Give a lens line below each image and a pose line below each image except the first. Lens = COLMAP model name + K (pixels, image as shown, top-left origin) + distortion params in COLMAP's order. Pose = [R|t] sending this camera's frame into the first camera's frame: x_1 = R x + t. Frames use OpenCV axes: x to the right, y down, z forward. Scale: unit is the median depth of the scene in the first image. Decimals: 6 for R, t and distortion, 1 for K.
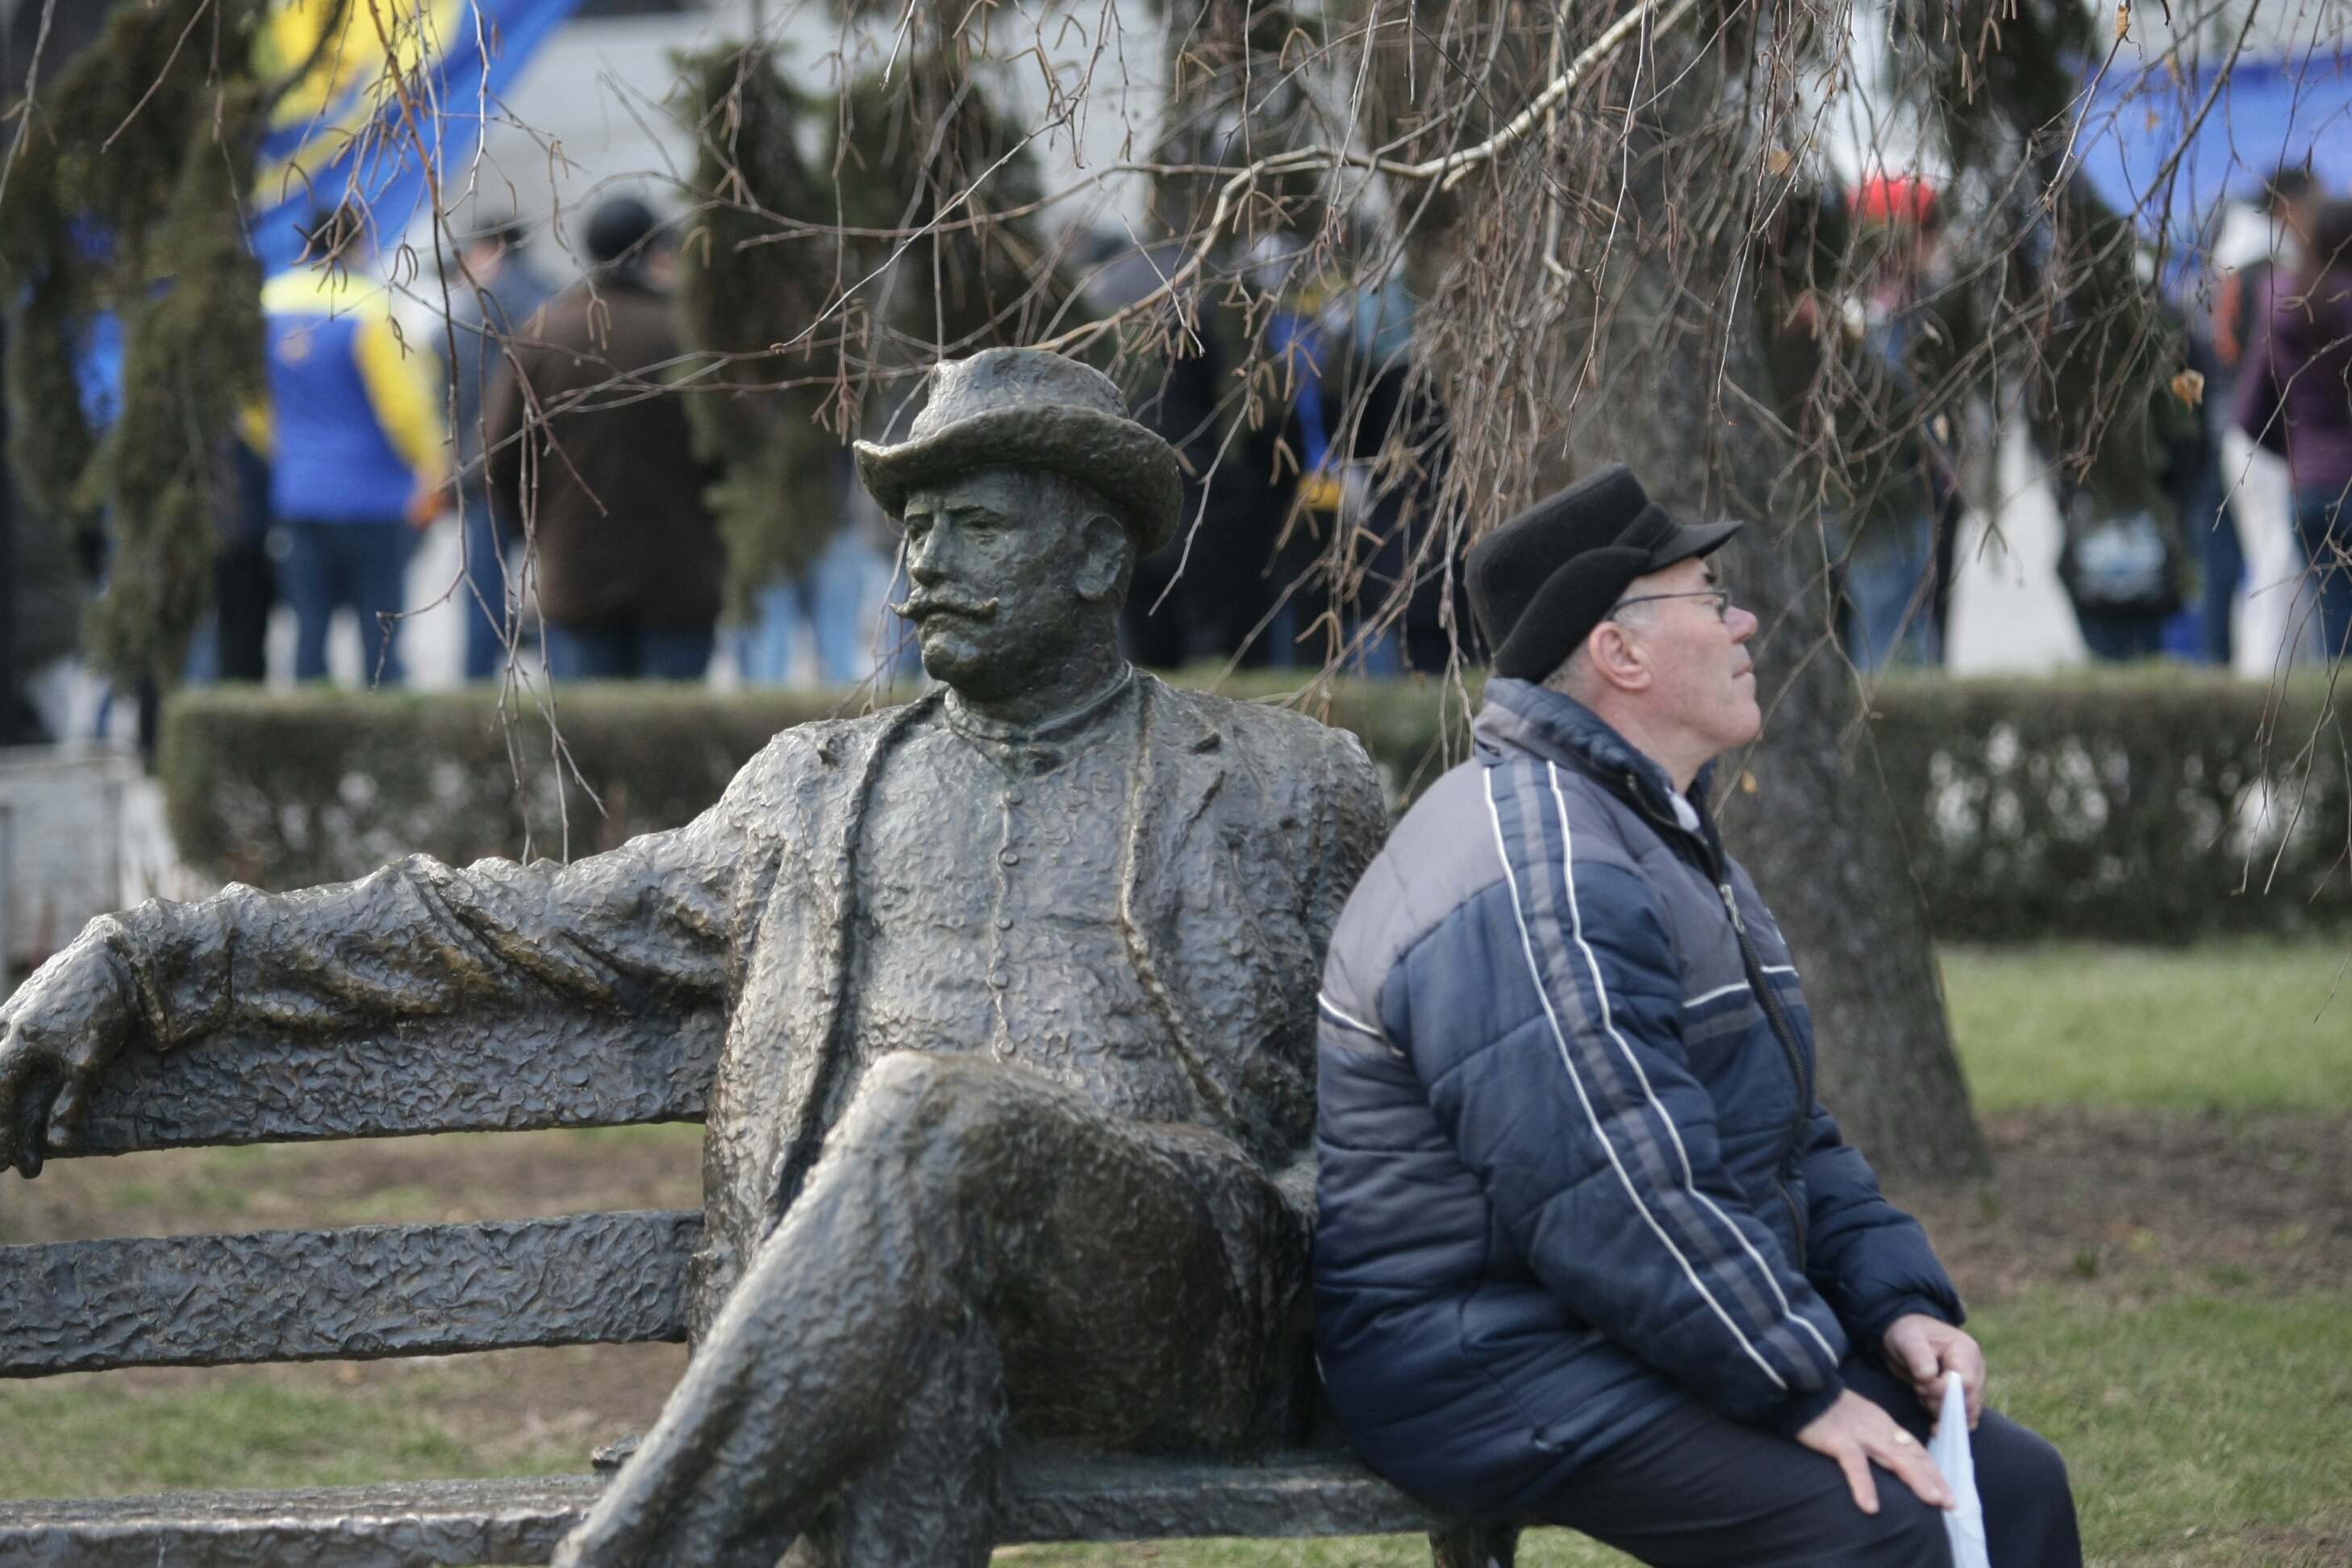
lens RADIAL K [[1749.4, 0, 1175.6], [0, 1749.4, 890.4], [0, 0, 1]] dist [-0.045938, 0.008793]
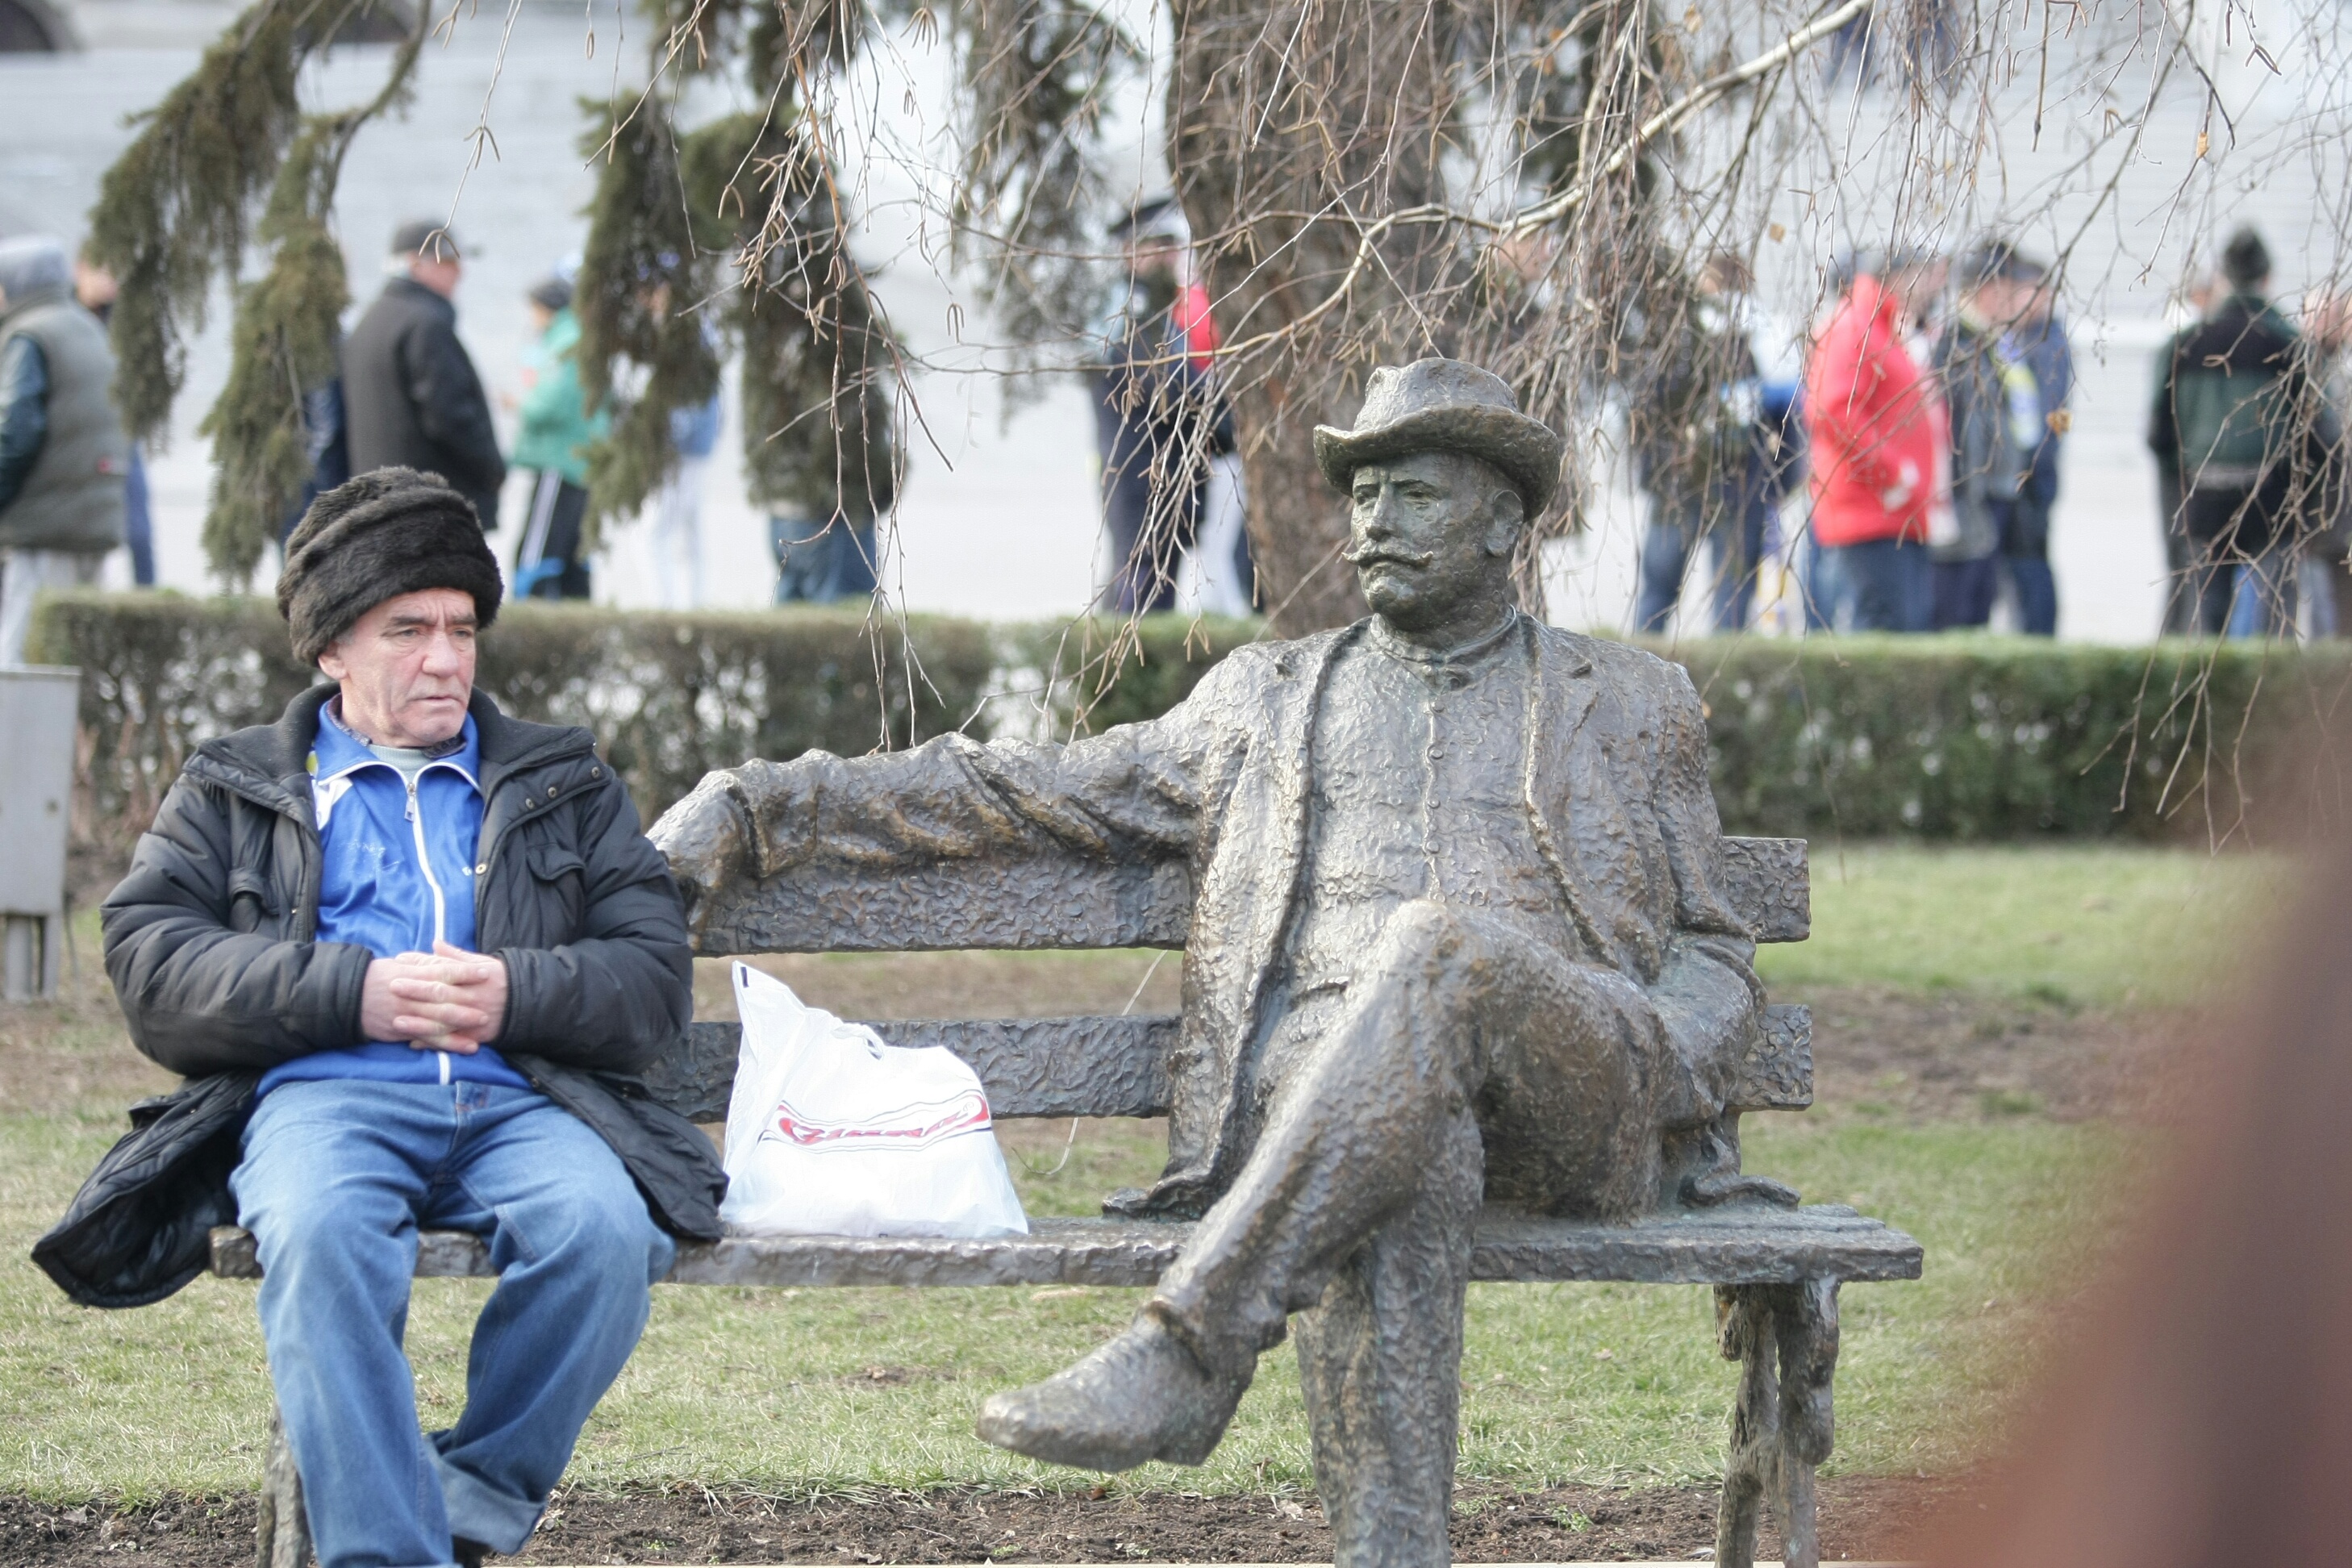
lens RADIAL K [[1375.5, 0, 1176.0], [0, 1375.5, 784.0], [0, 0, 1]] dist [-0.062812, 0.032574]
pose [[0.999150, 0.037634, -0.016829, -0.265198], [-0.037573, 0.999286, 0.003925, 0.007506], [0.016965, -0.003290, 0.999851, -0.017738]]
